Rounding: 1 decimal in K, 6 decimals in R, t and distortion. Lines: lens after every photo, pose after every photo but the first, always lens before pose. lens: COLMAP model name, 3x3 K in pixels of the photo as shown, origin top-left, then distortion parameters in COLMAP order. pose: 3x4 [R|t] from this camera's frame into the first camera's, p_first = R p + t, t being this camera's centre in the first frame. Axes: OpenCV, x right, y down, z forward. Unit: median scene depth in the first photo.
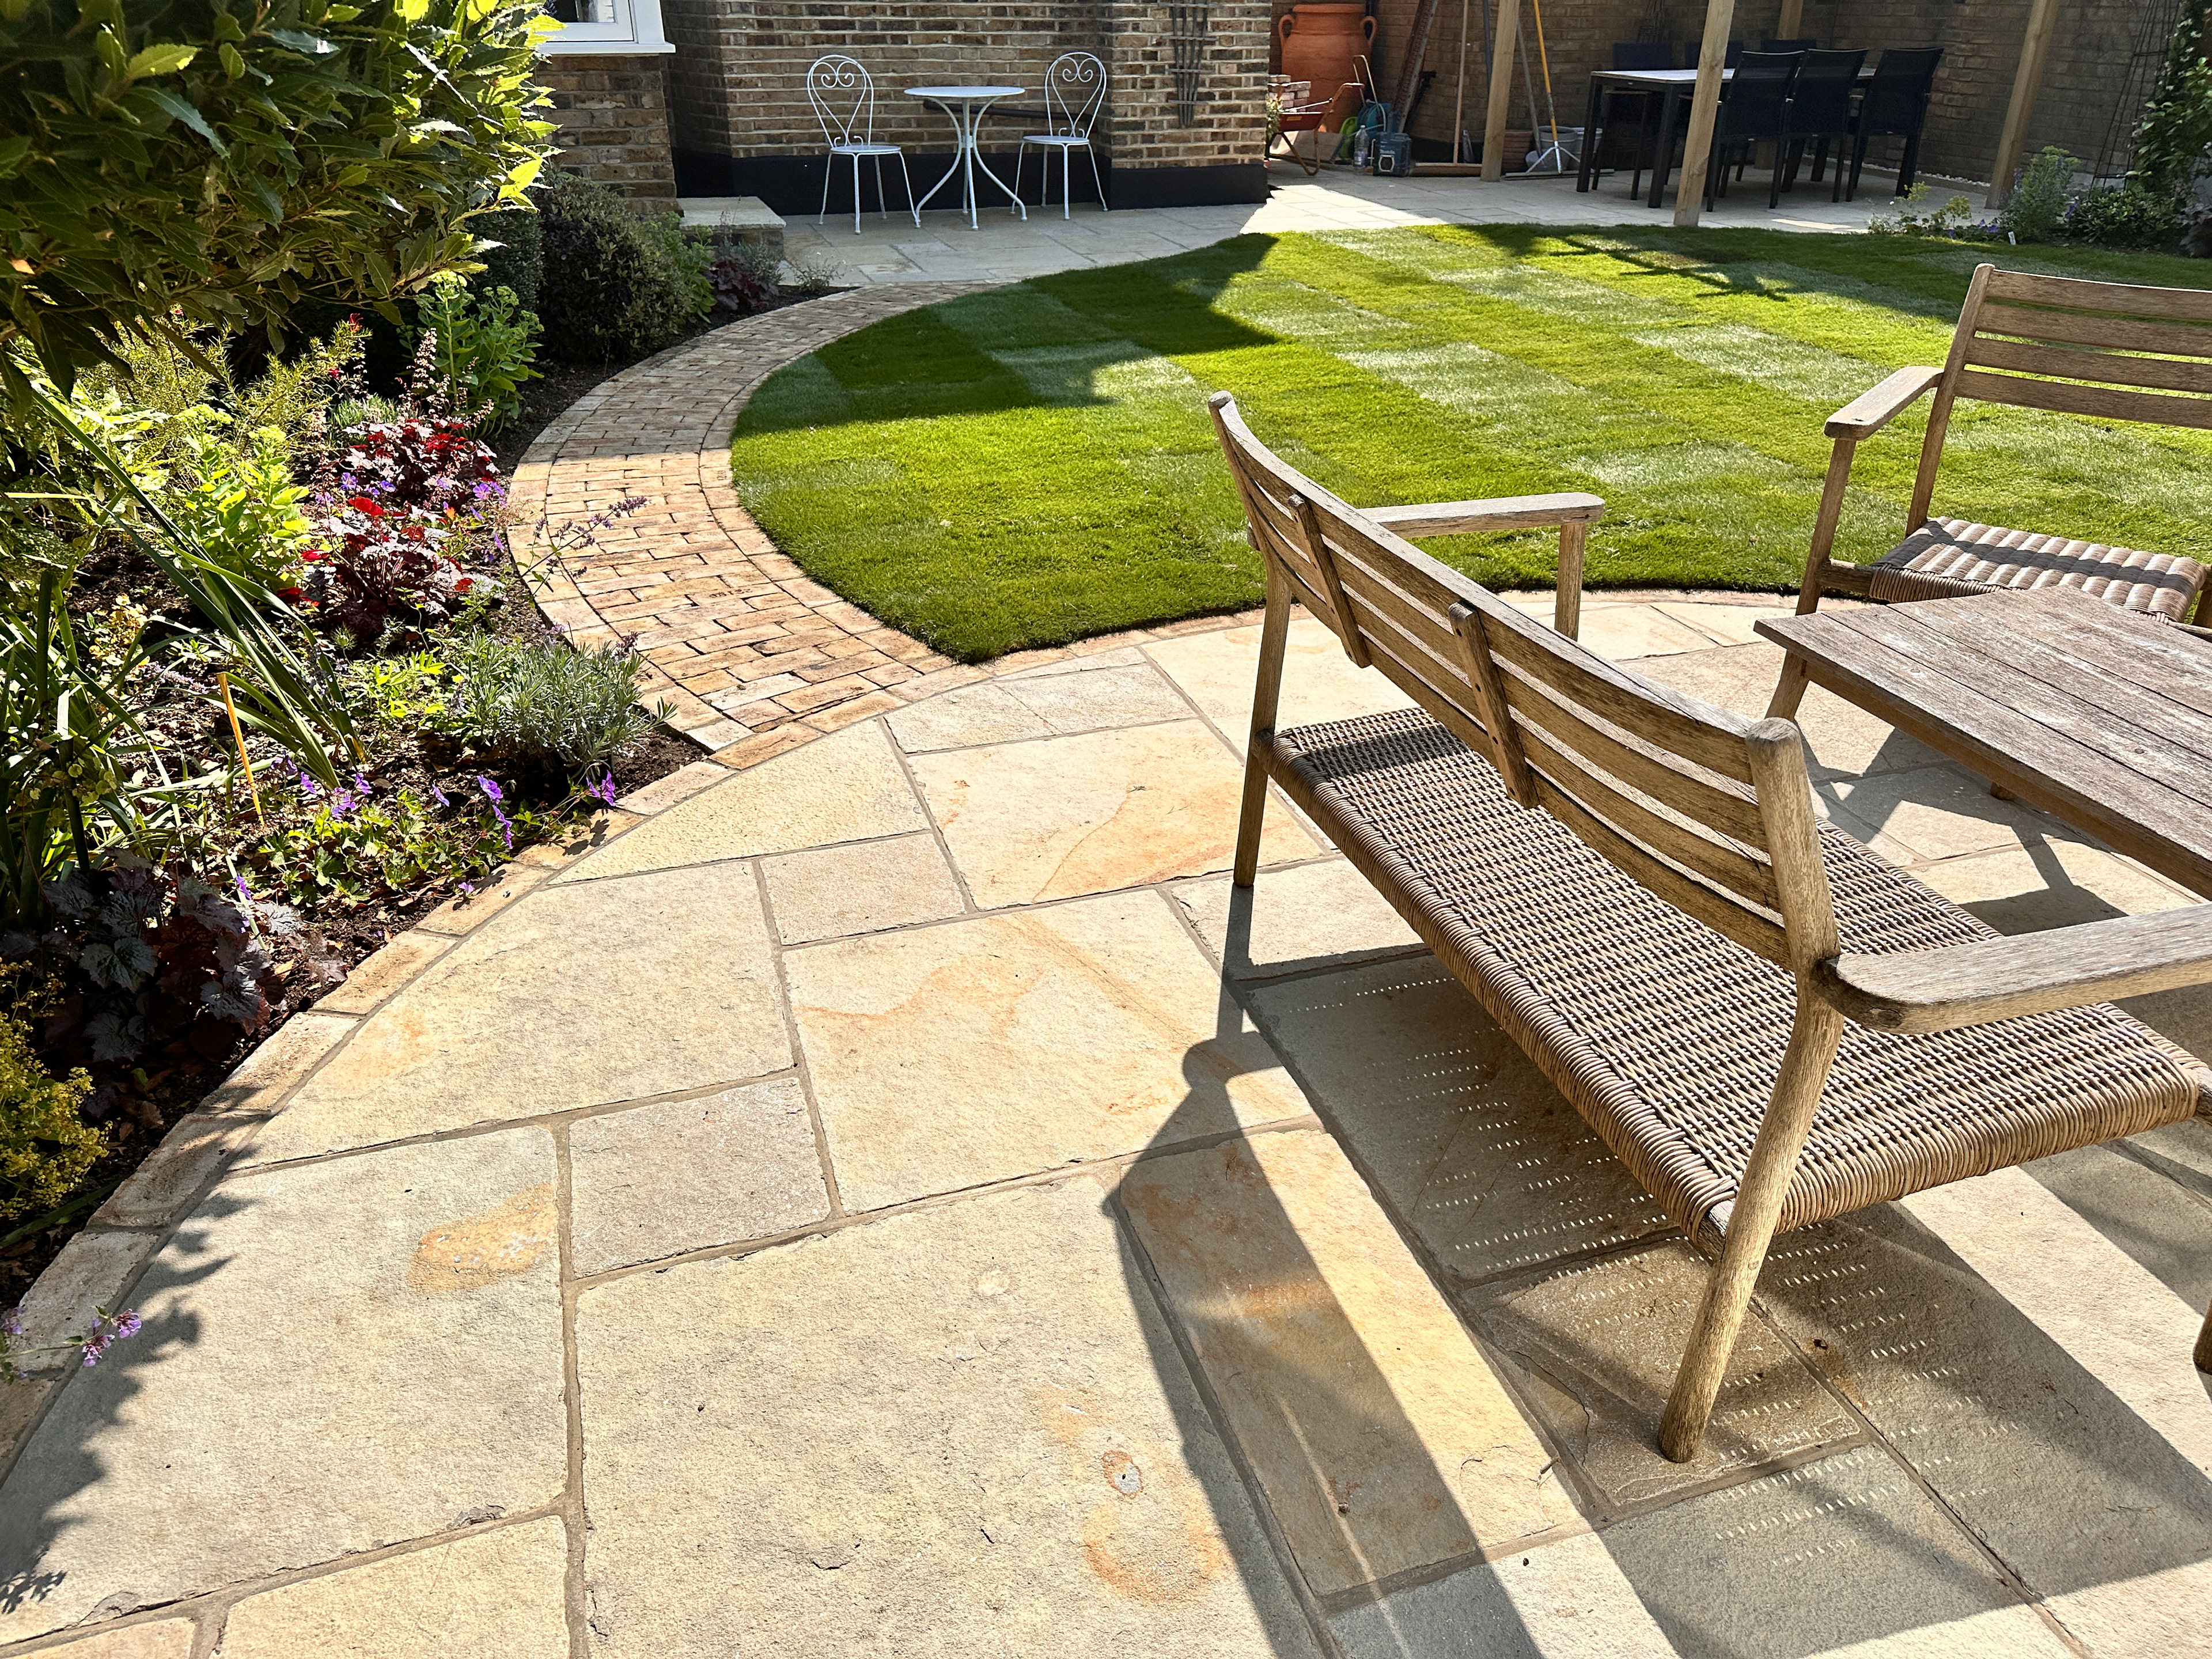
lens RADIAL K [[1549.1, 0, 1107.4], [0, 1549.1, 838.5], [0, 0, 1]] dist [0.046369, -0.041020]
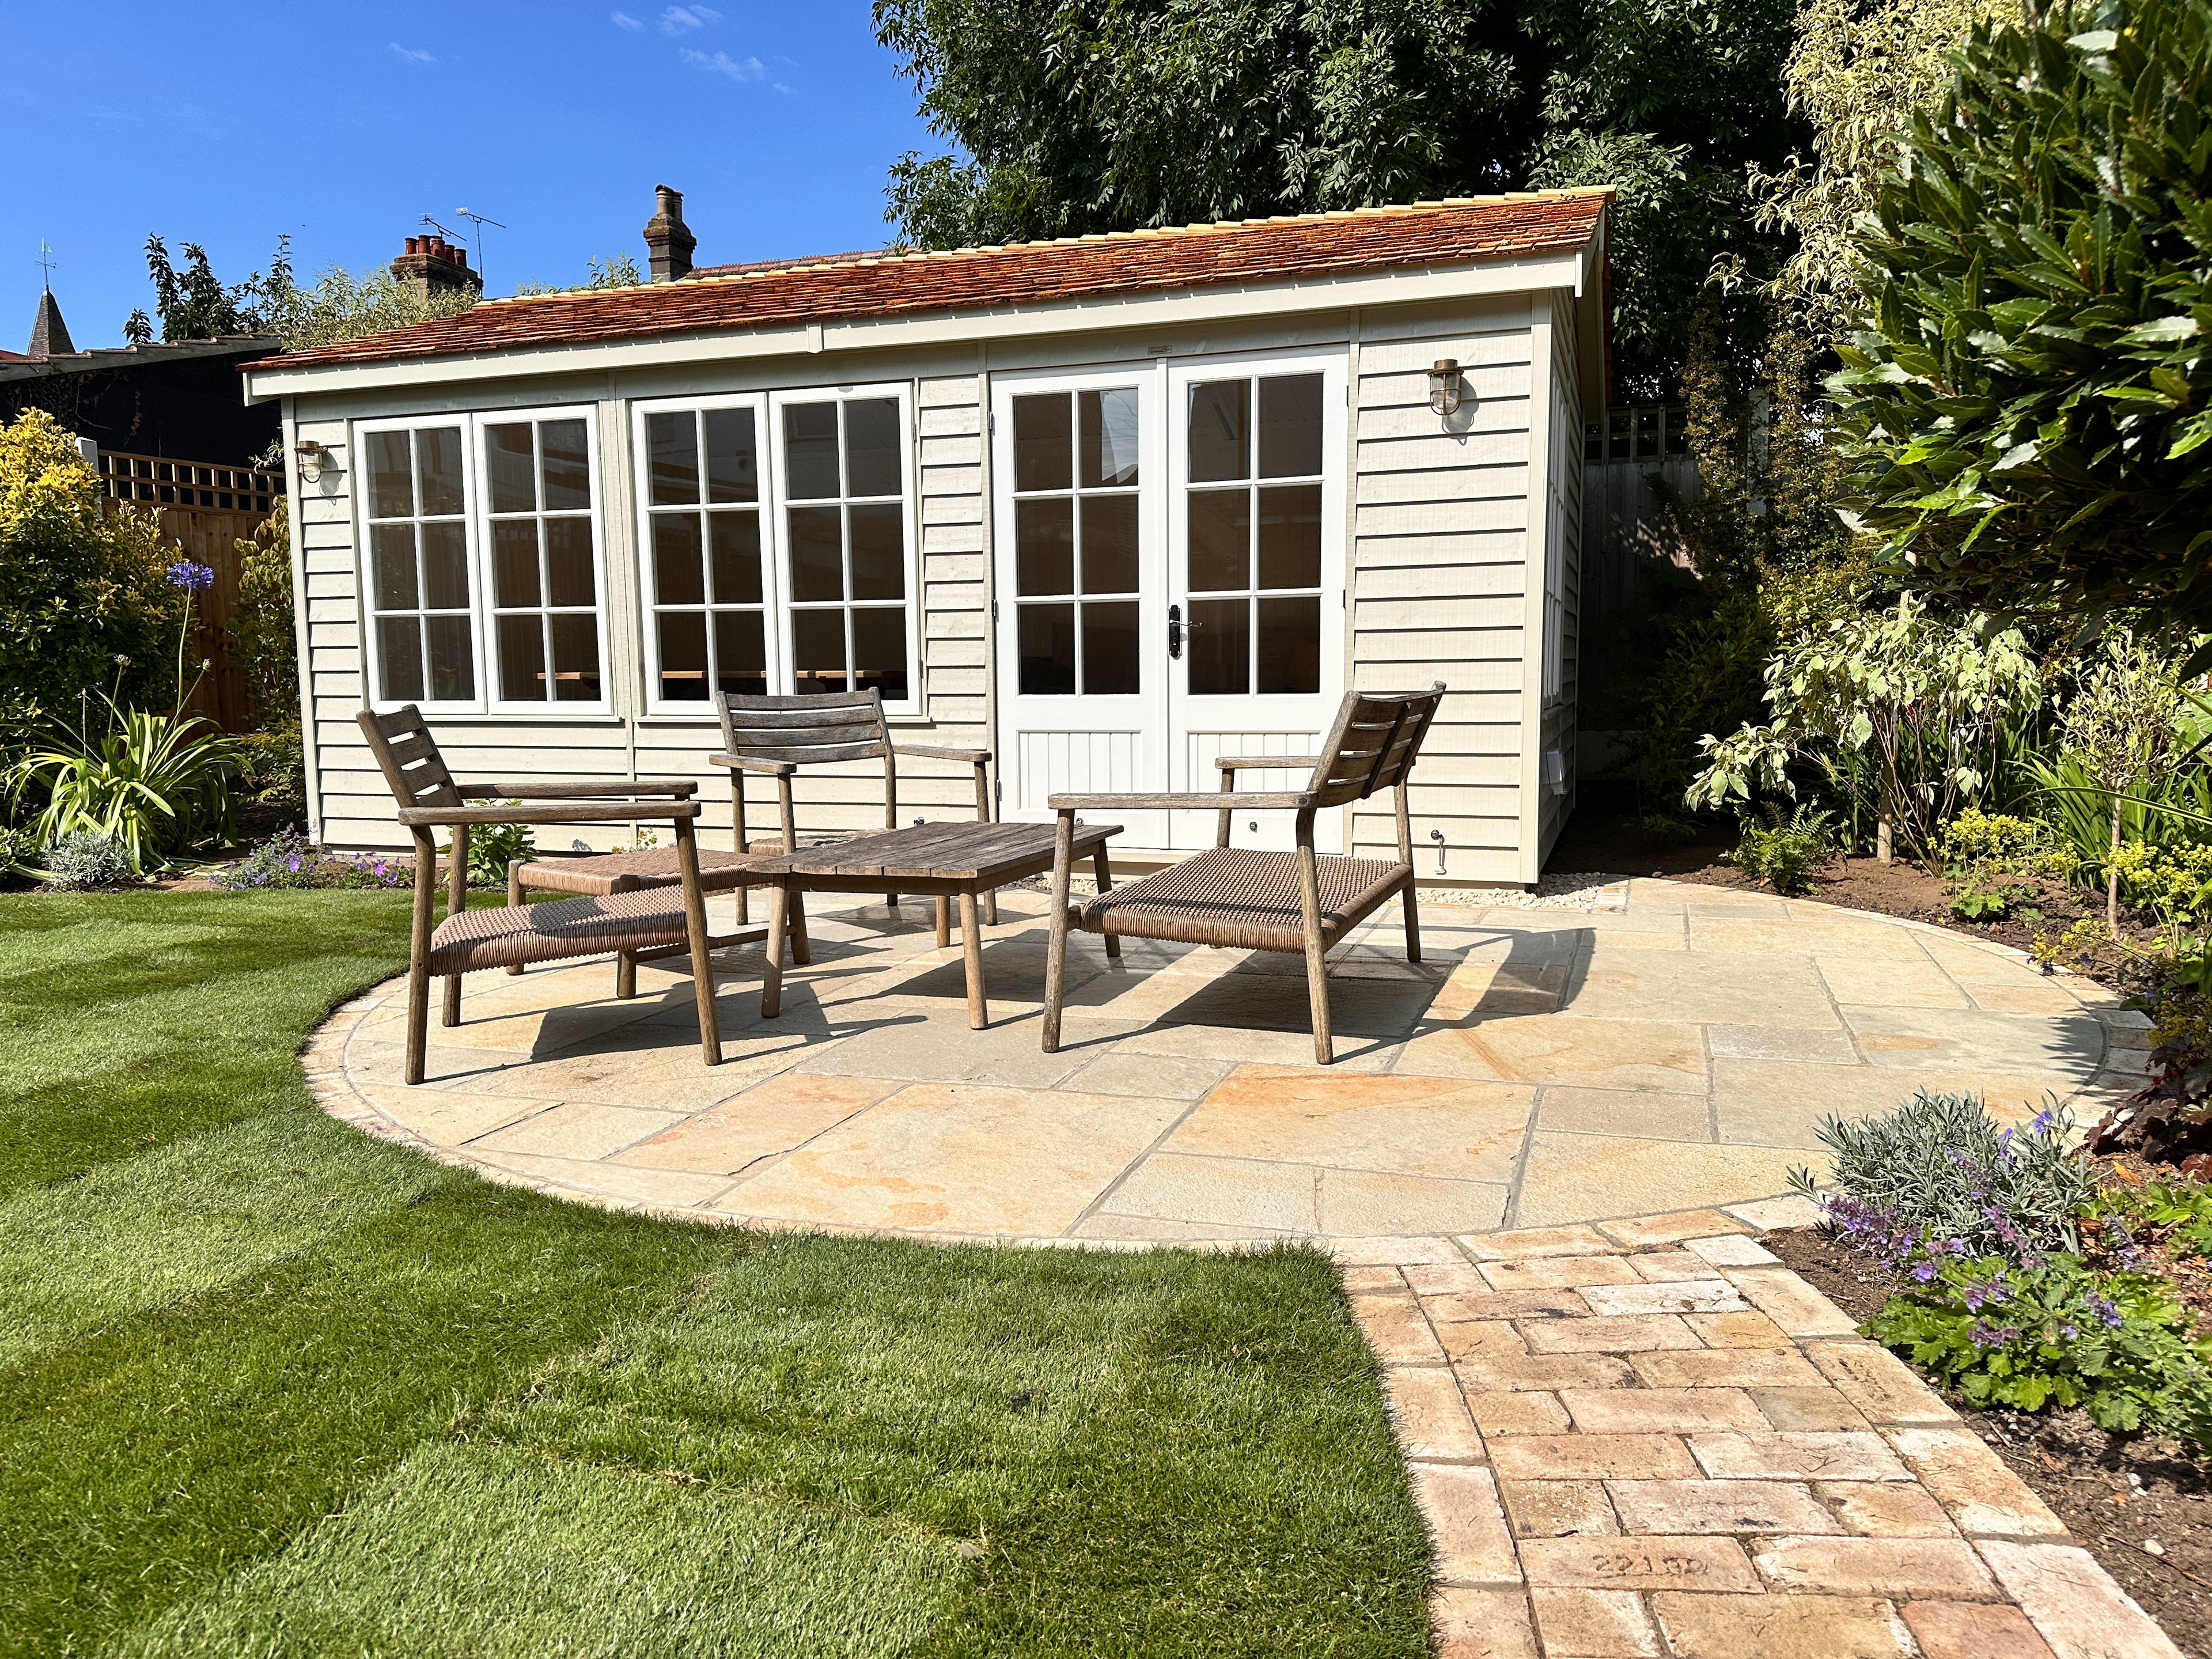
lens RADIAL K [[1536.9, 0, 1109.9], [0, 1536.9, 836.1], [0, 0, 1]] dist [0.082656, -0.099579]
pose [[-0.797224, -0.058128, 0.600879, -0.532828], [0.297196, 0.828588, 0.474465, -0.795231], [-0.525460, 0.556834, -0.643294, 1.815319]]
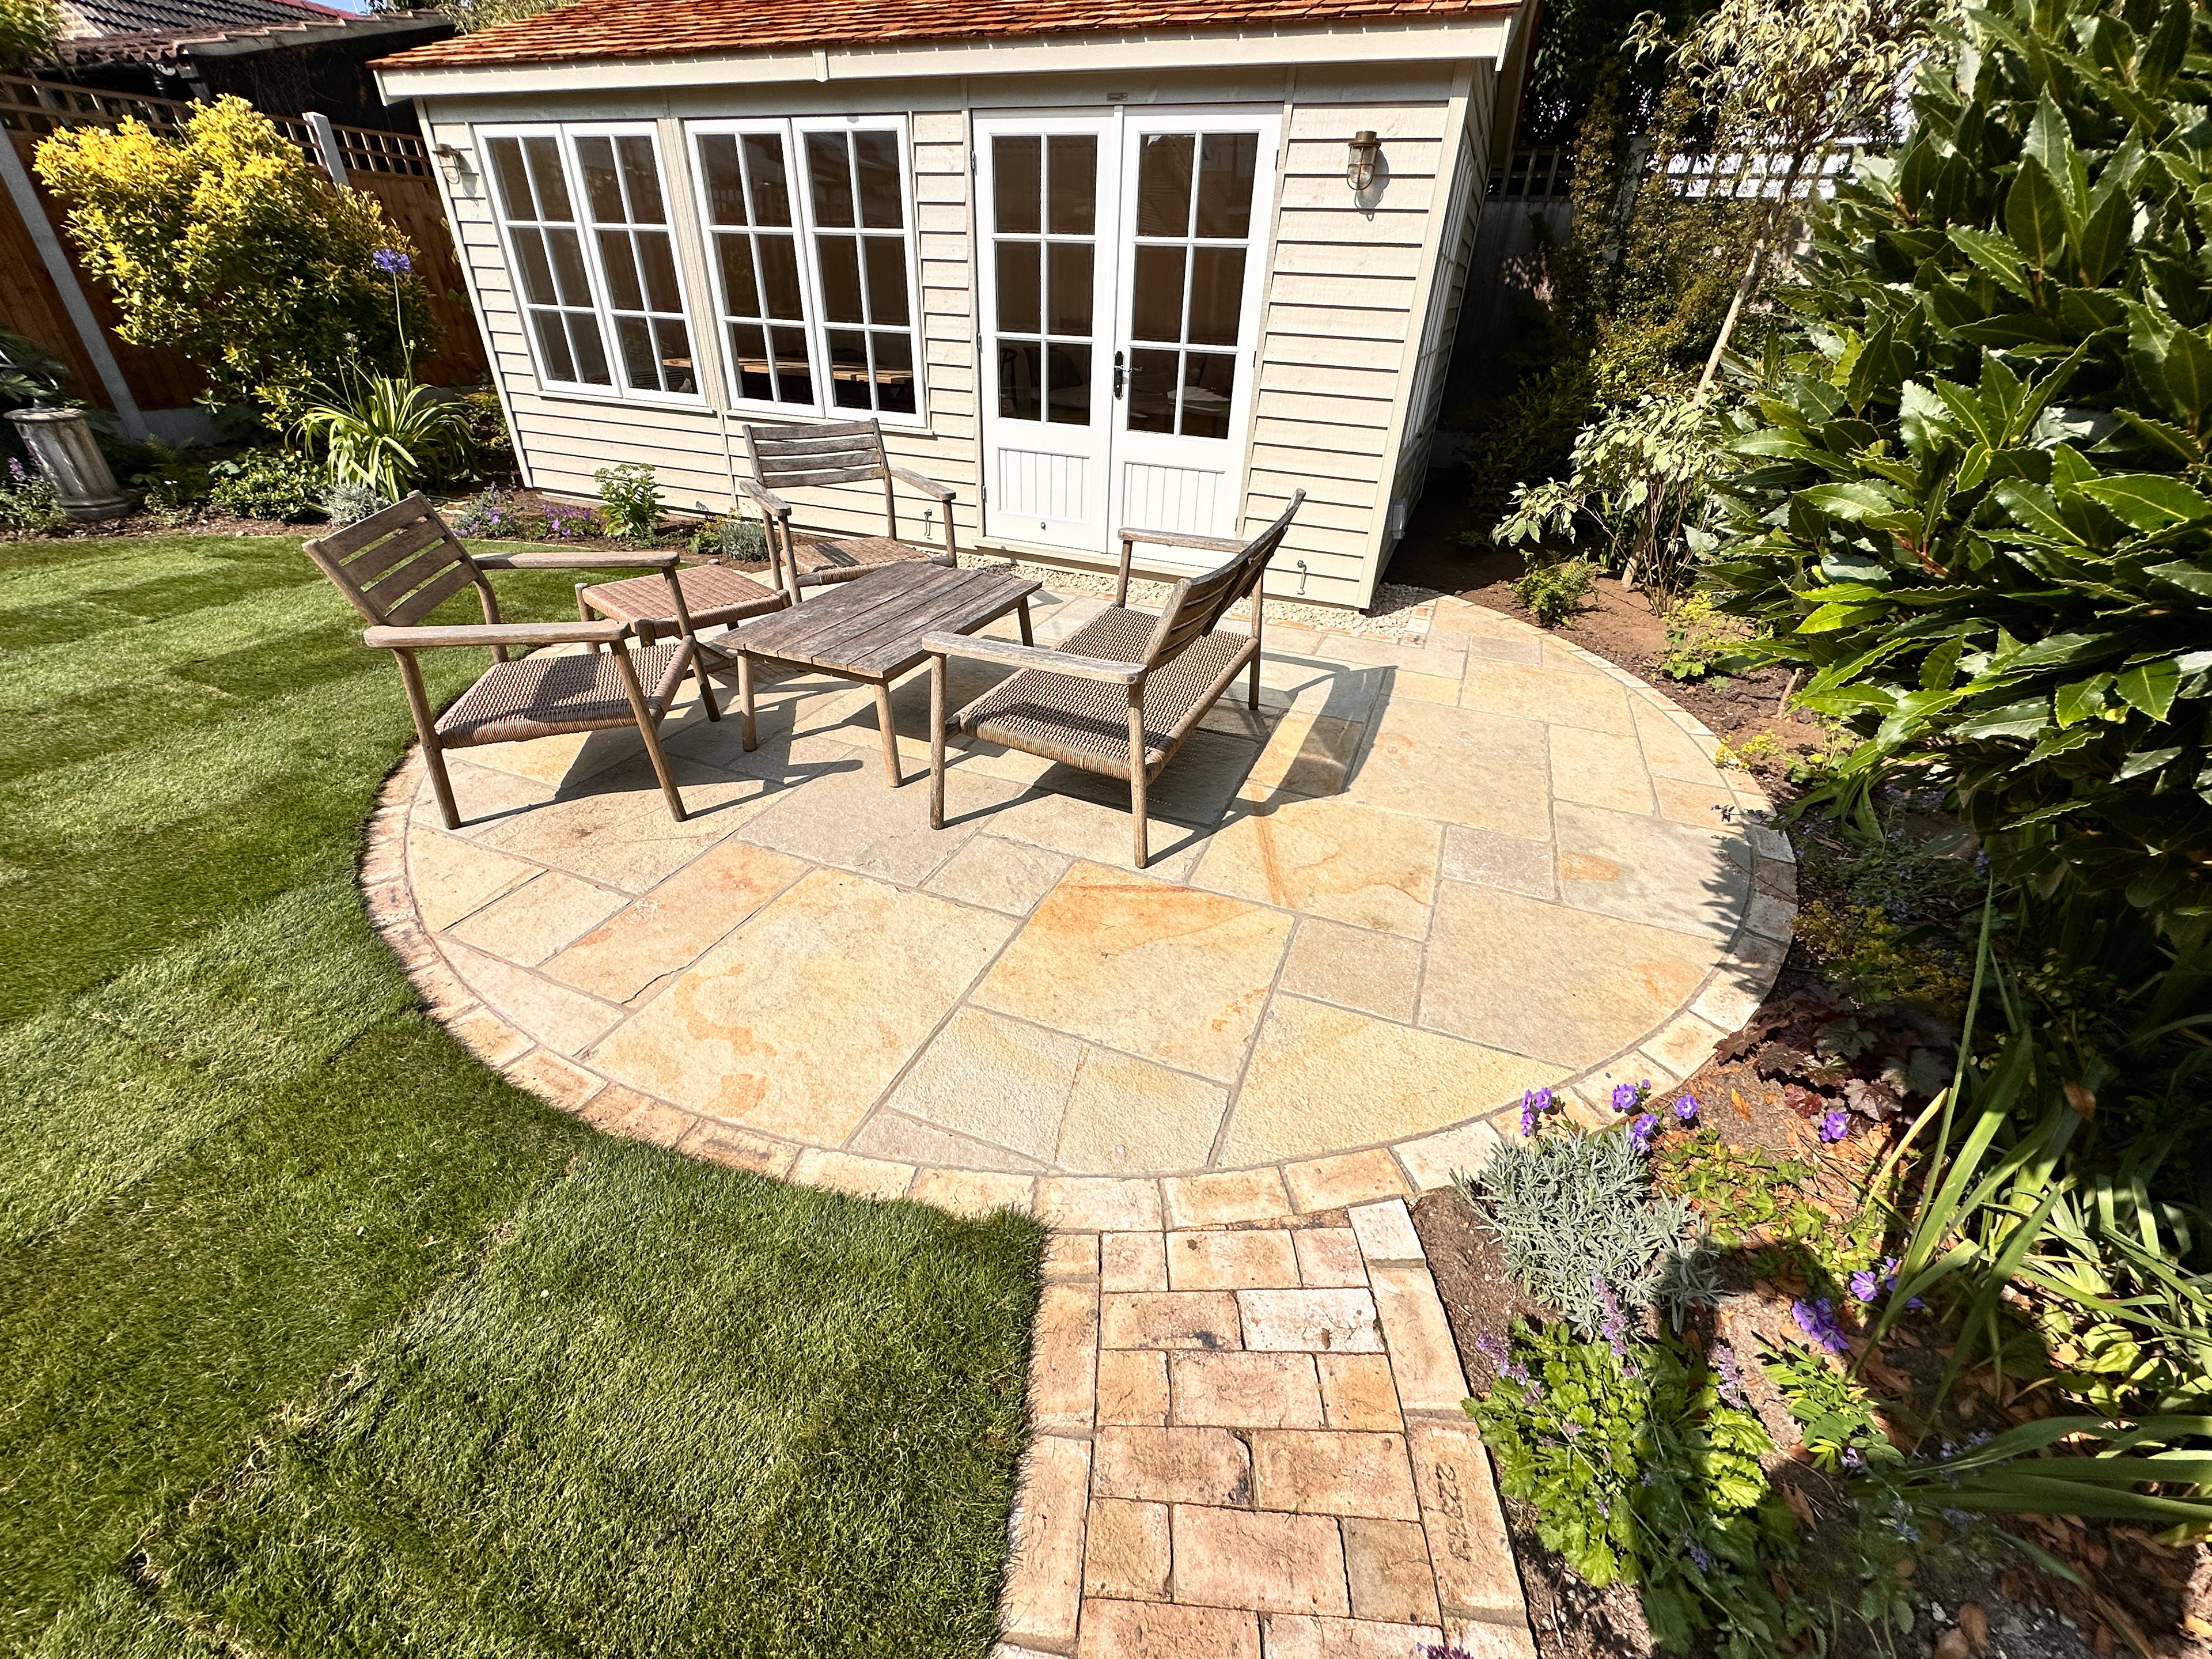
lens RADIAL K [[879.9, 0, 1102.9], [0, 879.9, 827.3], [0, 0, 1]] dist [-0.001483, 0.000376]
pose [[-0.765765, -0.361410, 0.531964, -0.368065], [0.274317, 0.564587, 0.778454, -0.740377], [-0.581682, 0.742040, -0.333201, 1.301932]]
